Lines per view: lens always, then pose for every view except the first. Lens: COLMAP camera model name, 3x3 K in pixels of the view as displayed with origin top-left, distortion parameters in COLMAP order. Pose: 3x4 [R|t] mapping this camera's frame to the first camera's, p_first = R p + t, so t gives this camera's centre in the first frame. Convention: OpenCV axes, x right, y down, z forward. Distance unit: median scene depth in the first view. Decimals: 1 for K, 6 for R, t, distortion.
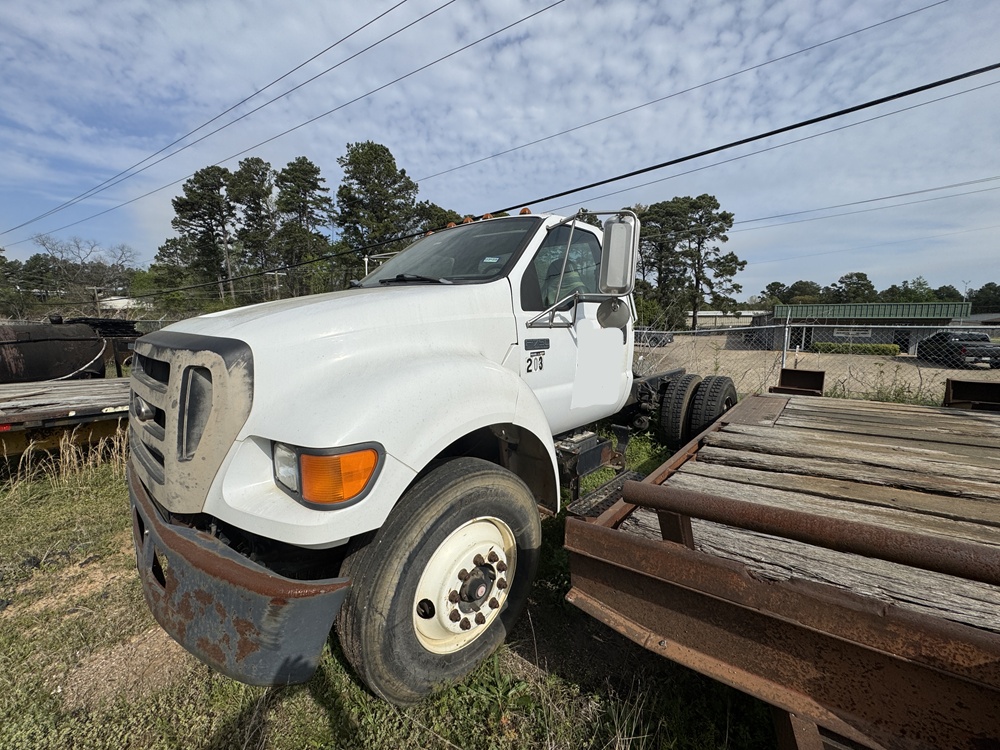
lens RADIAL K [[403.5, 0, 497.8], [0, 403.5, 377.5], [0, 0, 1]] dist [-0.001345, -0.000354]
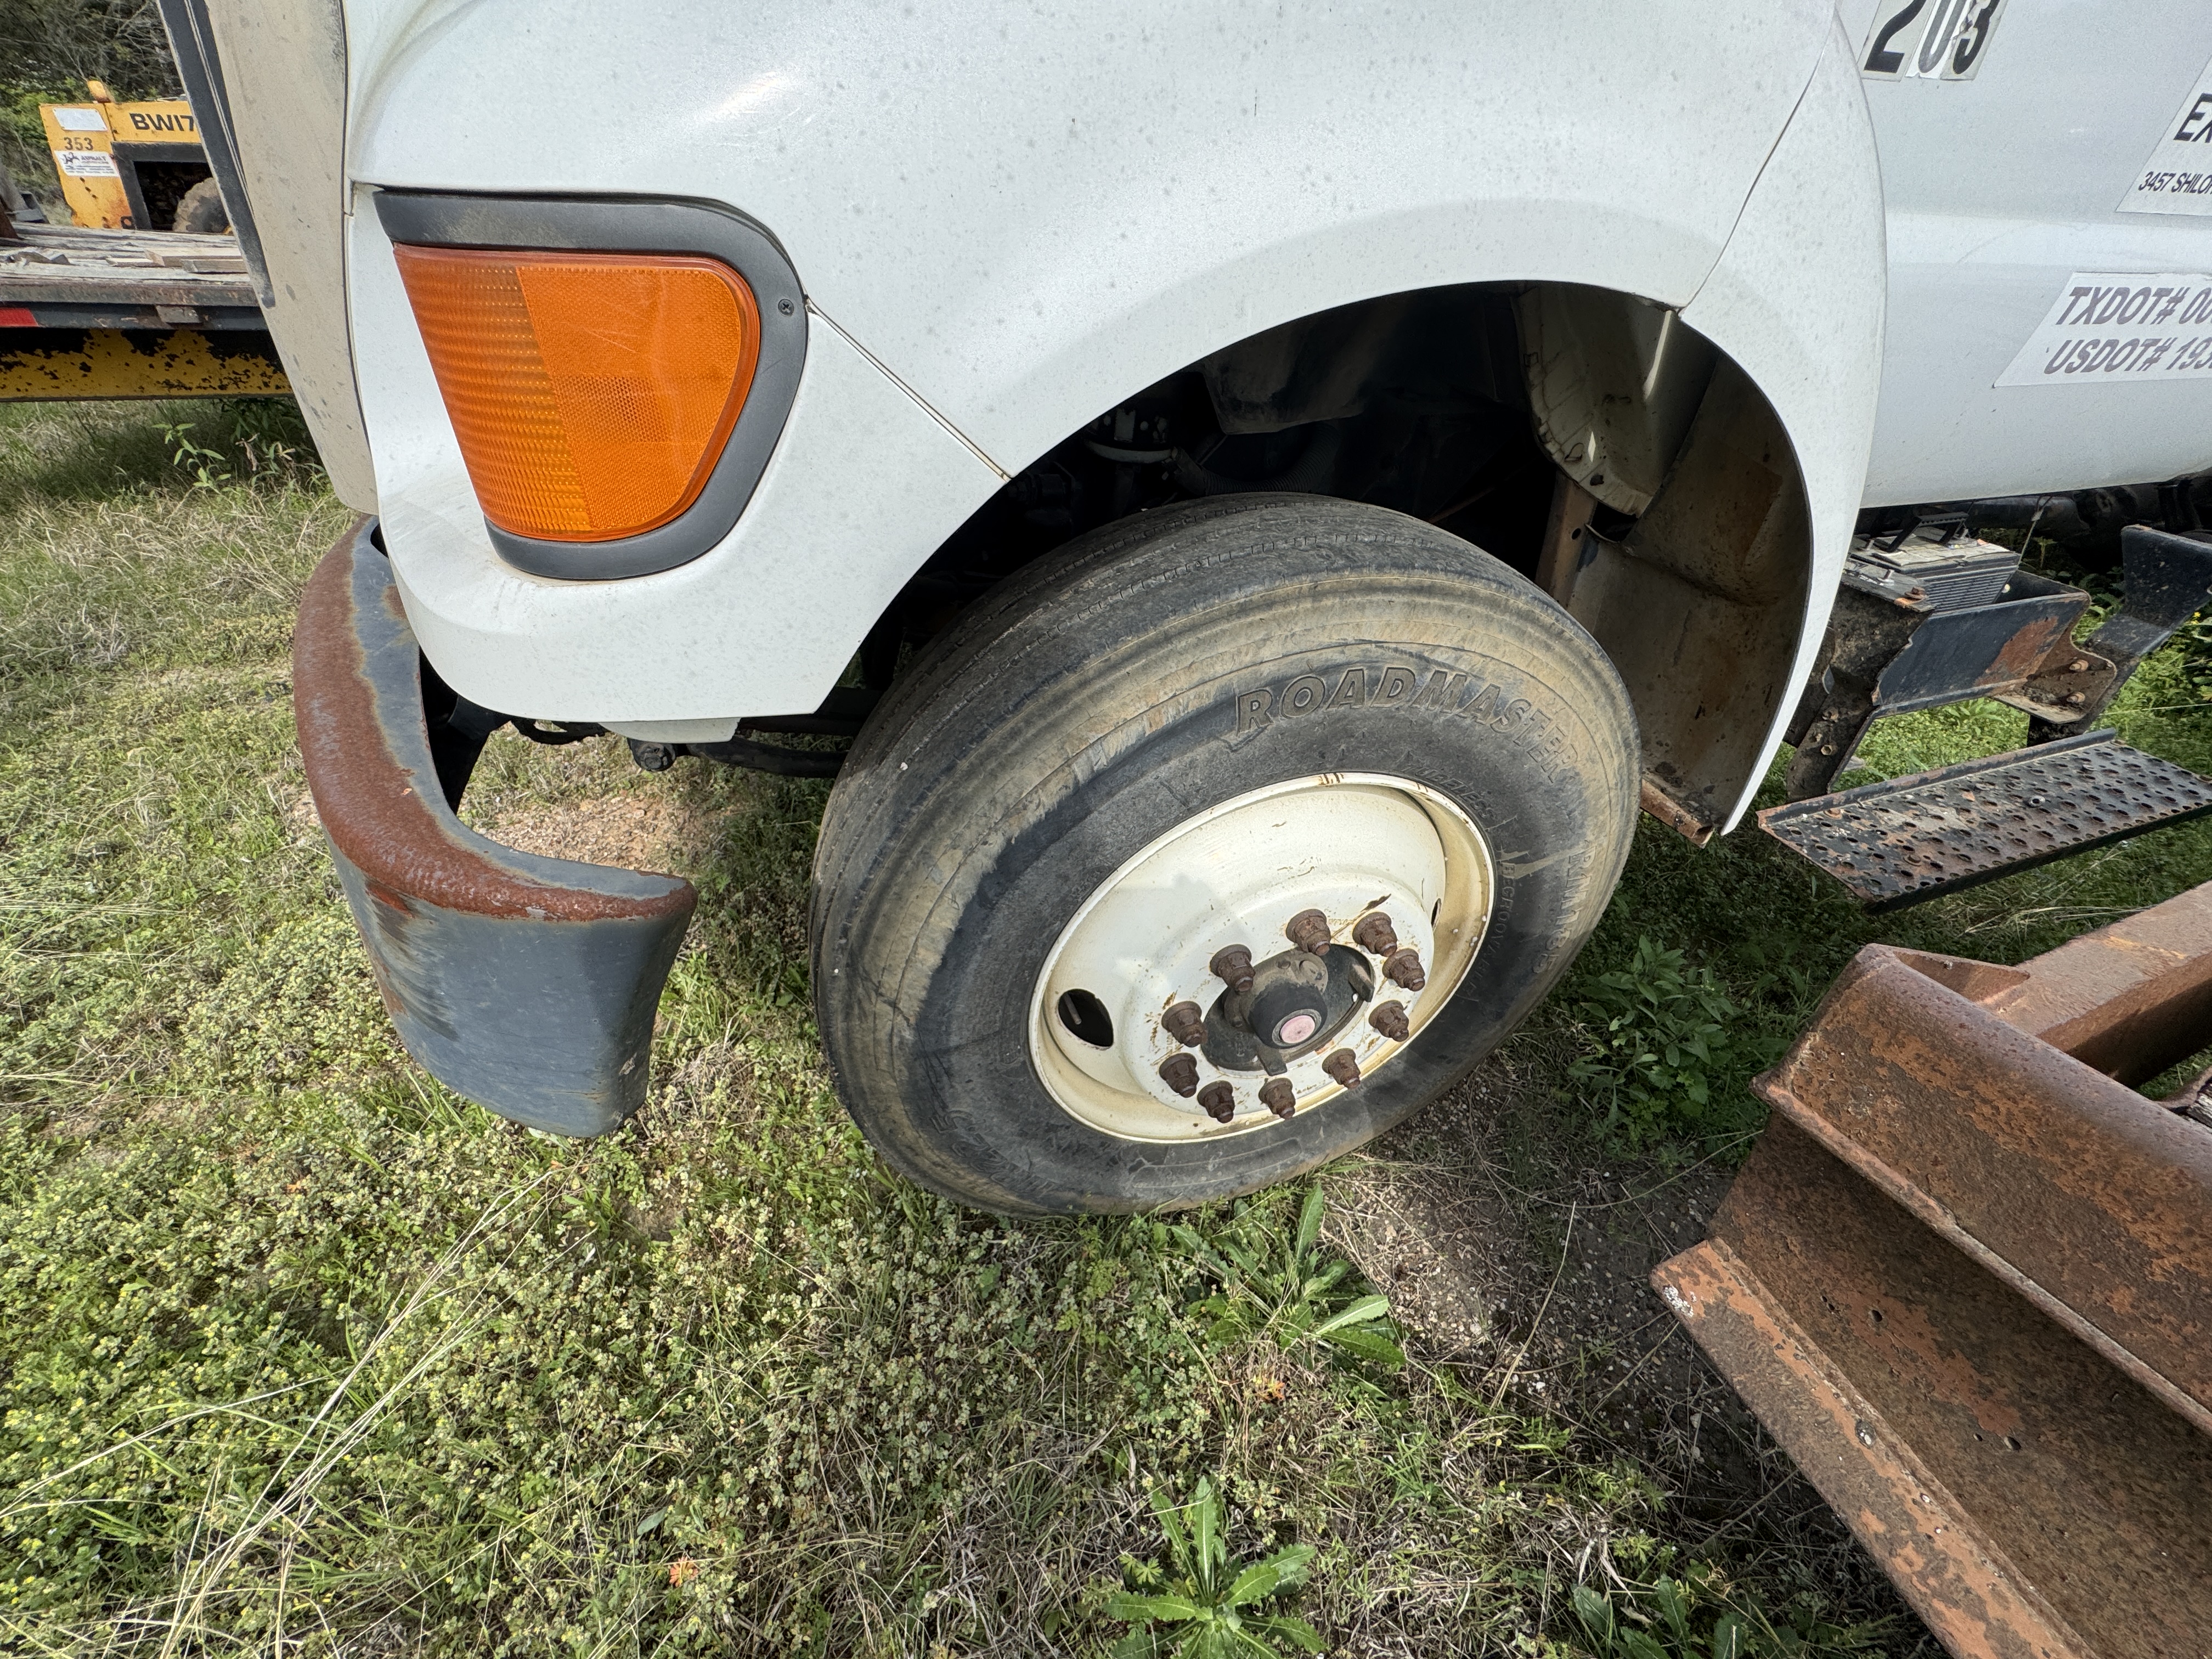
lens RADIAL K [[892.5, 0, 1097.0], [0, 892.5, 827.9], [0, 0, 1]] dist [-0.001345, -0.000354]
pose [[0.882812, 0.290613, -0.369036, 0.021256], [-0.089651, 0.875441, 0.474938, 0.148409], [0.461092, -0.386197, 0.798903, 0.525703]]
